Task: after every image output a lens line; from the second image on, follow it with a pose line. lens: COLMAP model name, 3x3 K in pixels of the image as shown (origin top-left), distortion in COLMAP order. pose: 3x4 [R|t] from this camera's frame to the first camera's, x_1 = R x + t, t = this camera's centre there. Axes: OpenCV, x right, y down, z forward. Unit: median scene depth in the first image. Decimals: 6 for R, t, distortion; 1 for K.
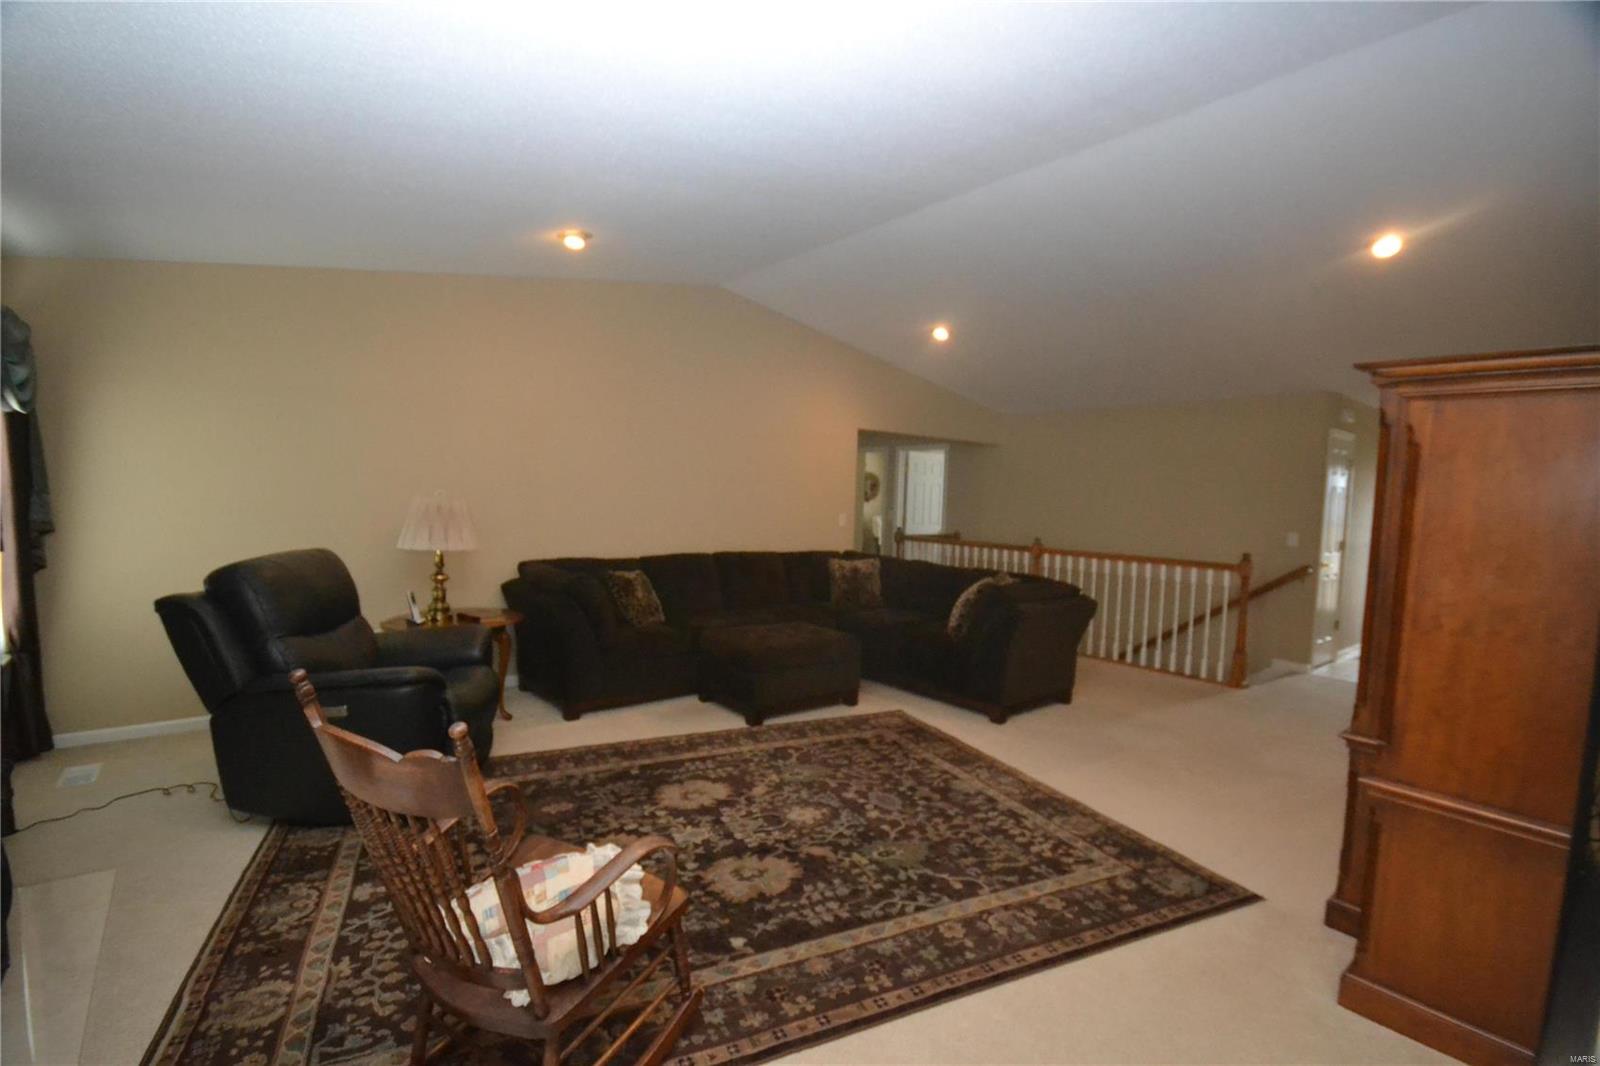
lens RADIAL K [[712.4, 0, 788.8], [0, 712.4, 541.7], [0, 0, 1]] dist [-0.003680, -0.000855]
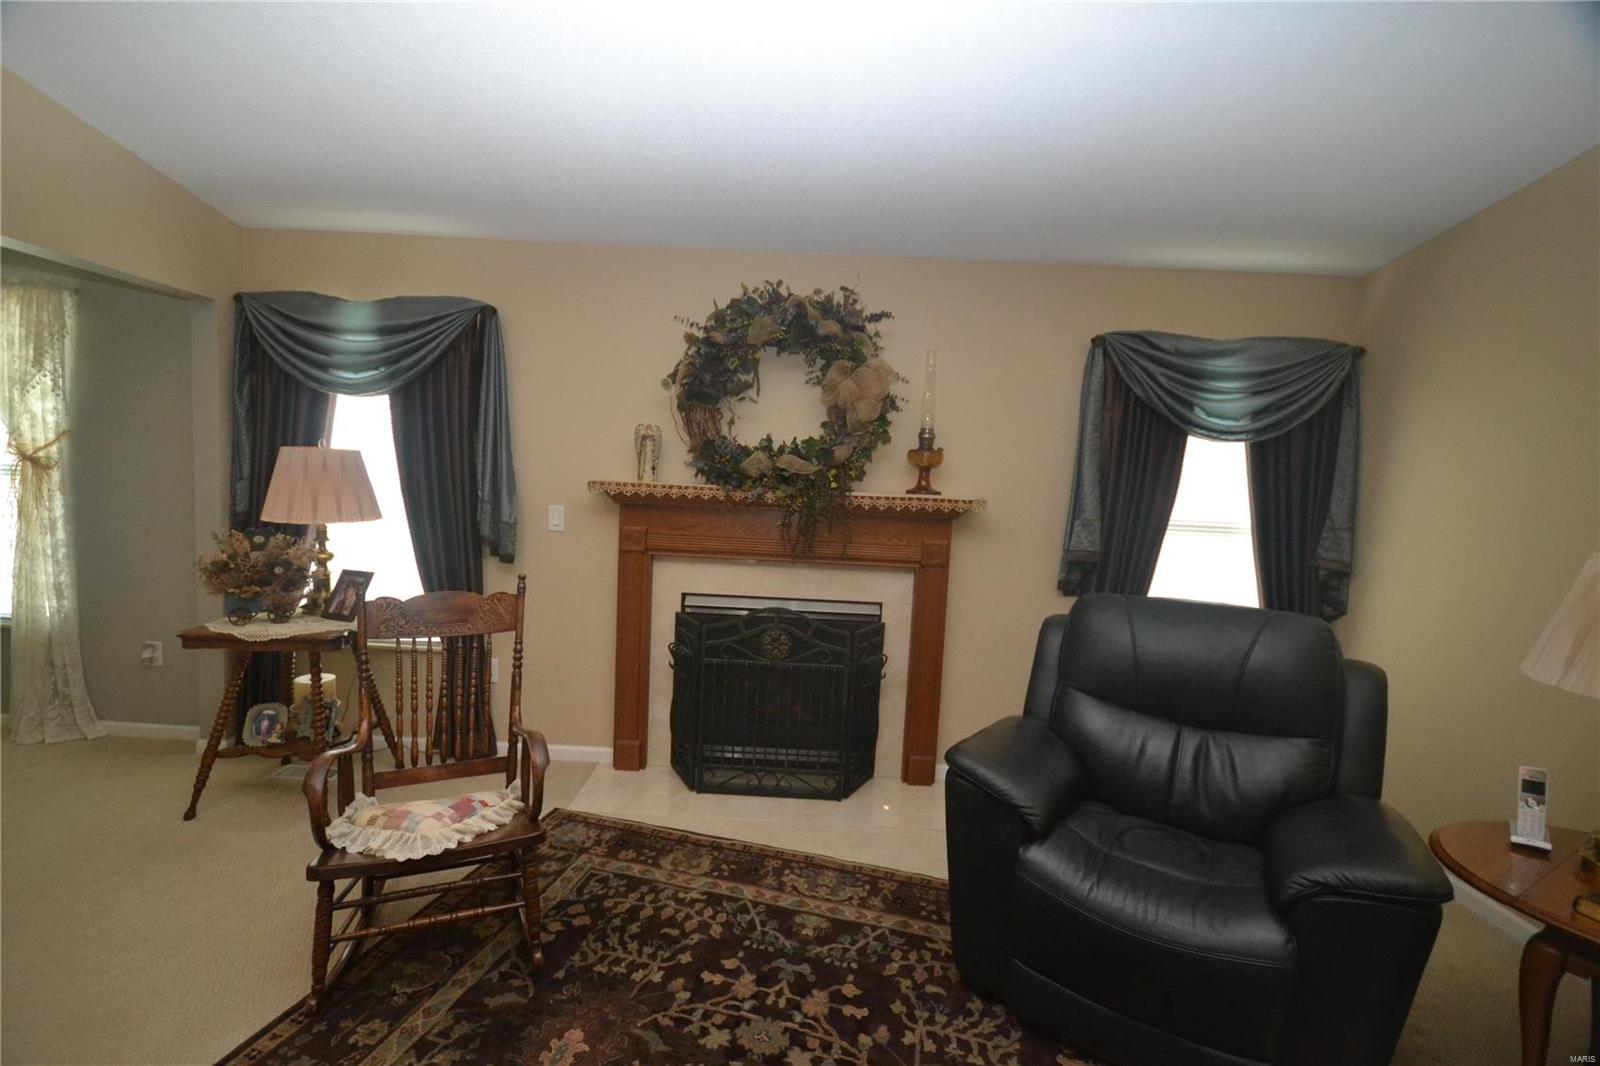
lens RADIAL K [[712.4, 0, 788.8], [0, 712.4, 541.7], [0, 0, 1]] dist [-0.003680, -0.000855]
pose [[-0.636385, 0.003063, -0.771365, 0.111694], [-0.122031, 0.987000, 0.104596, -0.072686], [0.761657, 0.160694, -0.627738, 1.231795]]
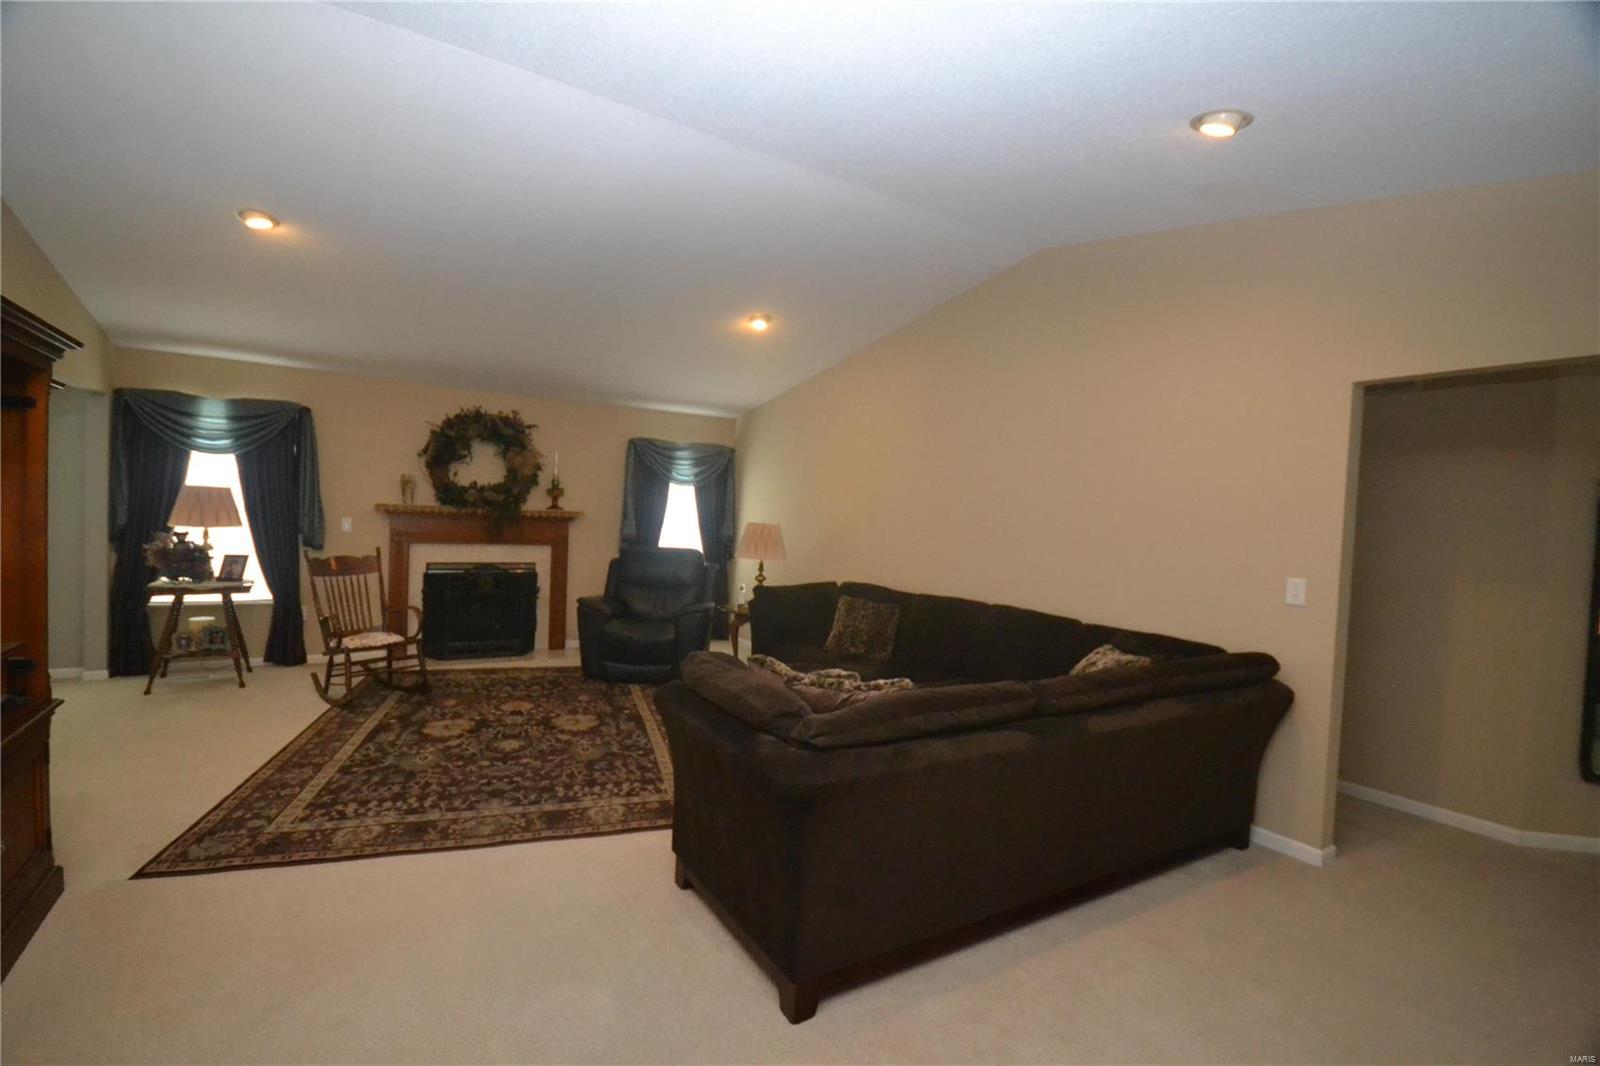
lens RADIAL K [[712.4, 0, 788.8], [0, 712.4, 541.7], [0, 0, 1]] dist [-0.003680, -0.000855]
pose [[-0.125938, -0.000968, -0.992038, 1.355560], [-0.116949, 0.993041, 0.013878, -0.072796], [0.985121, 0.117765, -0.125175, 1.749743]]
